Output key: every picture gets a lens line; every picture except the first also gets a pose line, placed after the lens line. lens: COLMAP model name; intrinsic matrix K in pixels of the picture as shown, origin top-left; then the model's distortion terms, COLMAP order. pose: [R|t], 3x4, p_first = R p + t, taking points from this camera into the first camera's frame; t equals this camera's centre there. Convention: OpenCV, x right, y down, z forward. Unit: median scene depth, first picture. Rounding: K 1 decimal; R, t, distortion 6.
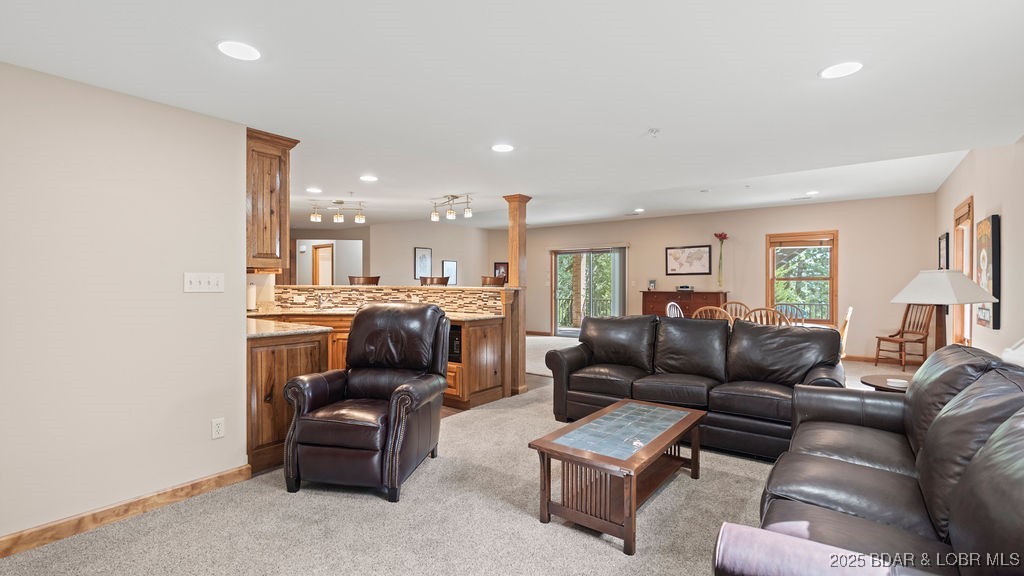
lens RADIAL K [[465.7, 0, 504.9], [0, 465.7, 285.5], [0, 0, 1]] dist [-0.009025, 0.004563]
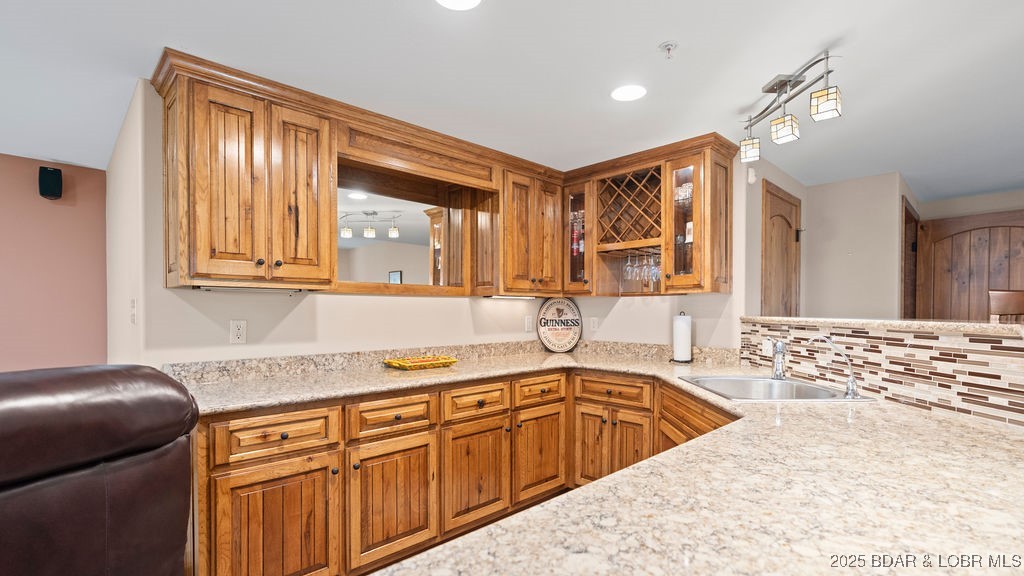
lens RADIAL K [[465.7, 0, 520.5], [0, 465.7, 320.3], [0, 0, 1]] dist [-0.009025, 0.004563]
pose [[-0.122427, 0.014914, -0.992365, 0.020914], [-0.004565, 0.999868, 0.015590, -0.003125], [0.992467, 0.006439, -0.122343, 0.800774]]
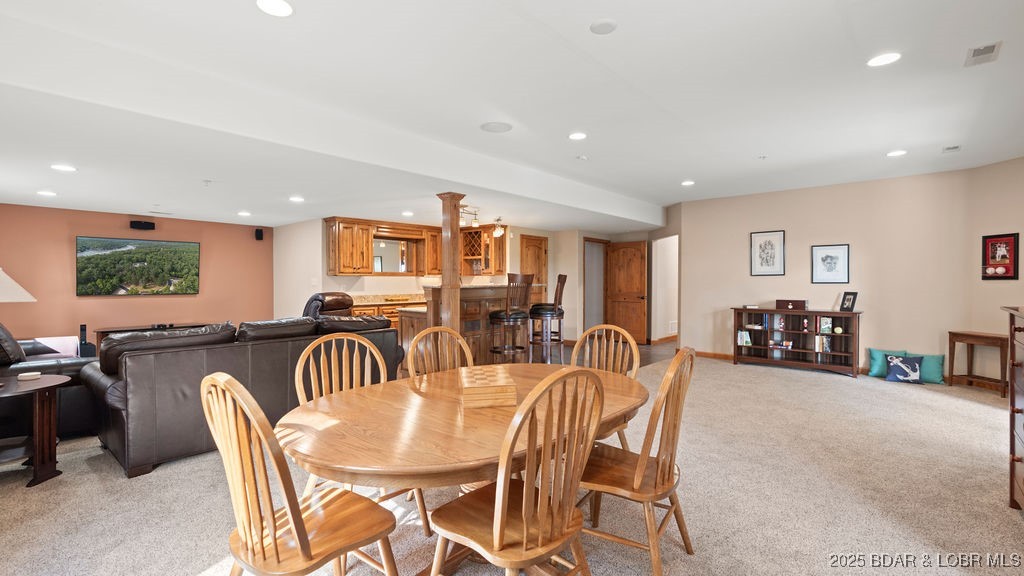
lens RADIAL K [[465.7, 0, 509.0], [0, 465.7, 288.4], [0, 0, 1]] dist [-0.009025, 0.004563]
pose [[-0.070605, 0.010678, -0.997447, 0.905968], [-0.004928, 0.999927, 0.011053, -0.000847], [0.997492, 0.005695, -0.070548, 1.066497]]
